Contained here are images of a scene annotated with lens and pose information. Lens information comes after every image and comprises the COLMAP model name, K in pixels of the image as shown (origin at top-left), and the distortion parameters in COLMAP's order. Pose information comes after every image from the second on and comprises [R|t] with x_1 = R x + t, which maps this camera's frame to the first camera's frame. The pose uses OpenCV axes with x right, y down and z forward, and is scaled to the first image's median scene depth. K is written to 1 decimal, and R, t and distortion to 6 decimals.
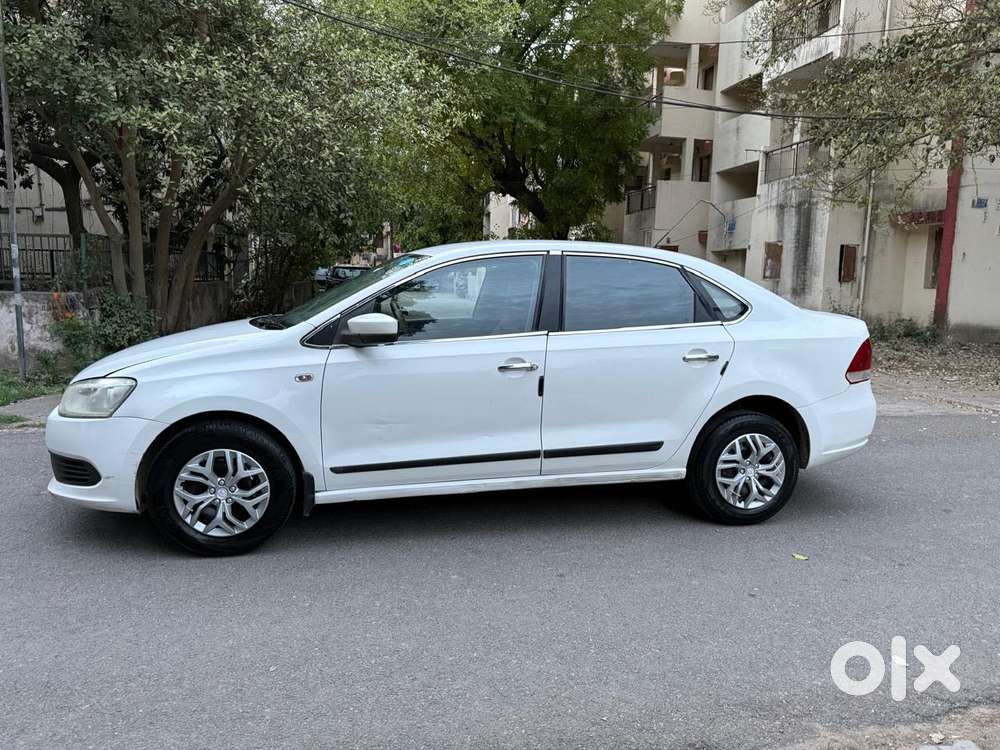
lens RADIAL K [[715.3, 0, 501.5], [0, 715.3, 375.6], [0, 0, 1]] dist [0.032245, -0.041311]
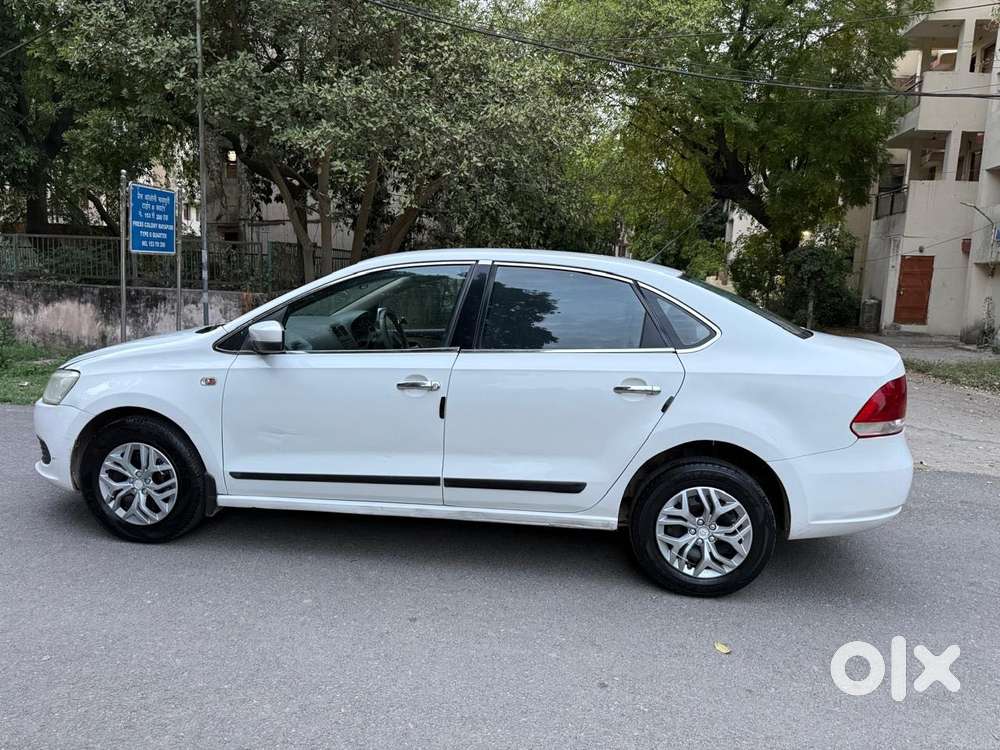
lens RADIAL K [[715.3, 0, 502.6], [0, 715.3, 373.9], [0, 0, 1]] dist [0.032245, -0.041311]
pose [[0.938287, 0.064360, -0.339817, 0.406059], [-0.068839, 0.997627, -0.001126, -0.030791], [0.338938, 0.024449, 0.940491, 0.152809]]
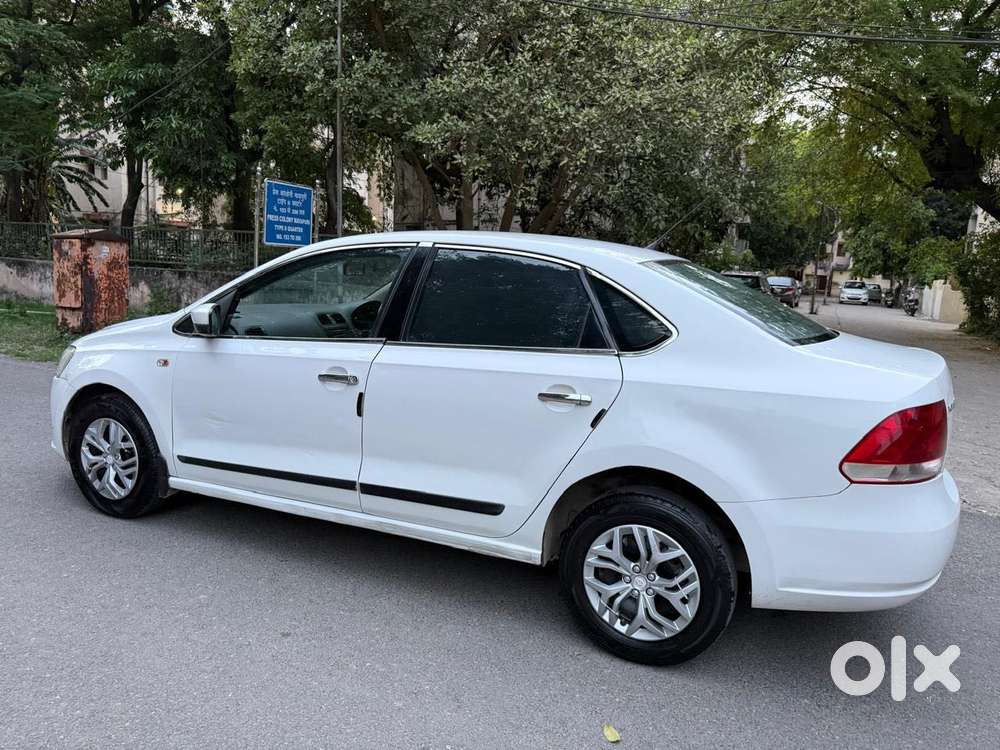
lens RADIAL K [[715.3, 0, 493.7], [0, 715.3, 372.0], [0, 0, 1]] dist [0.032245, -0.041311]
pose [[0.797121, 0.111495, -0.593437, 0.618642], [-0.120951, 0.992369, 0.023981, -0.056965], [0.591582, 0.052661, 0.804523, 0.394979]]
